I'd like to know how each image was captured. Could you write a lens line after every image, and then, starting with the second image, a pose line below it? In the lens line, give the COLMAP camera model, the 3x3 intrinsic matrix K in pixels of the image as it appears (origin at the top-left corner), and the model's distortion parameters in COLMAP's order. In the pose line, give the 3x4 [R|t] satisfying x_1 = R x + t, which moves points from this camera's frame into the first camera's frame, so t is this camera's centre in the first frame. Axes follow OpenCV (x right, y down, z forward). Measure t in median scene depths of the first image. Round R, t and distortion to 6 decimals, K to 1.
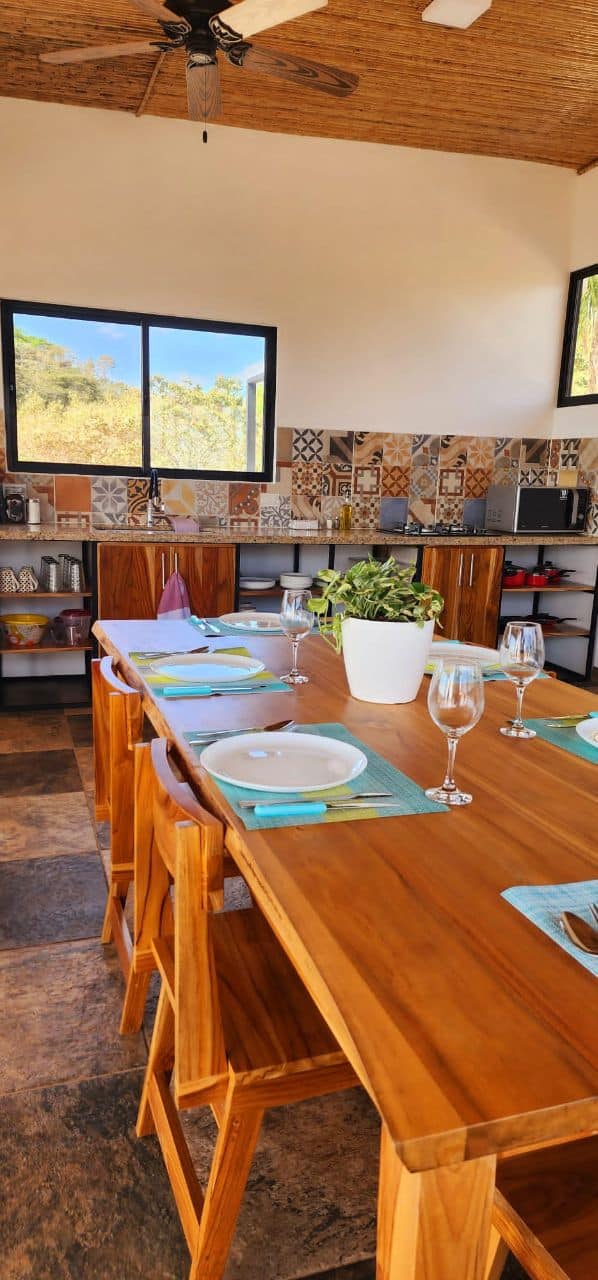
lens RADIAL K [[890.7, 0, 299.0], [0, 890.7, 640.0], [0, 0, 1]] dist [0.073499, -0.004092]
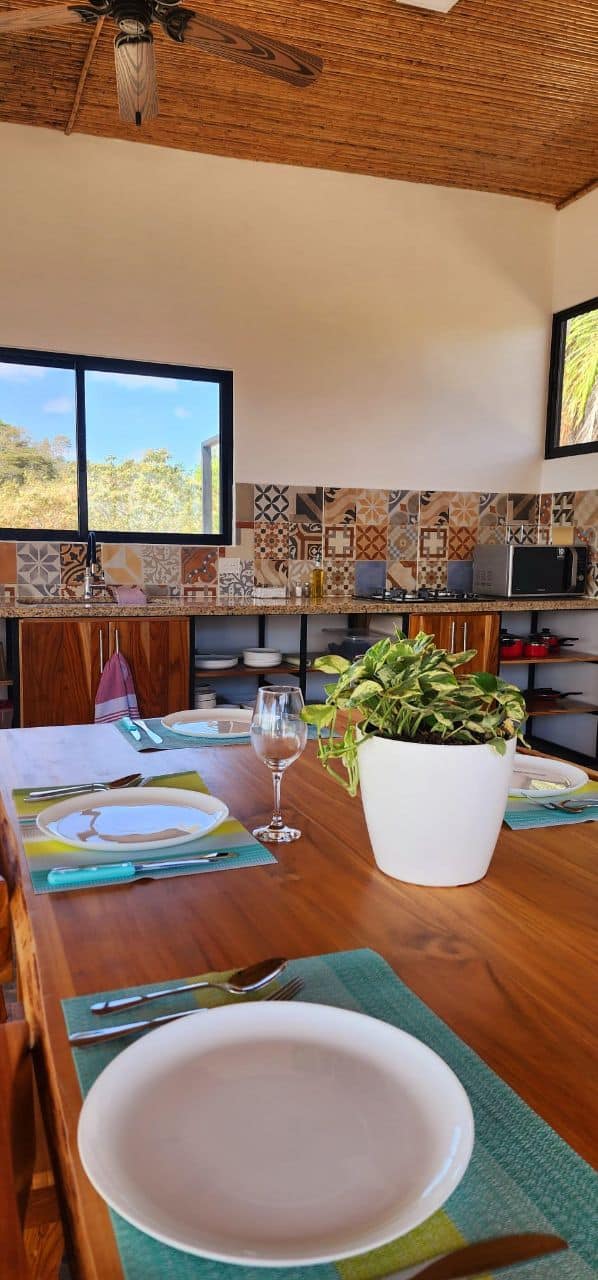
lens RADIAL K [[890.7, 0, 299.0], [0, 890.7, 640.0], [0, 0, 1]] dist [0.073499, -0.004092]
pose [[0.998702, -0.025054, 0.044336, -0.005418], [0.028508, 0.996462, -0.079057, -0.015002], [-0.042198, 0.080218, 0.995884, 0.144992]]
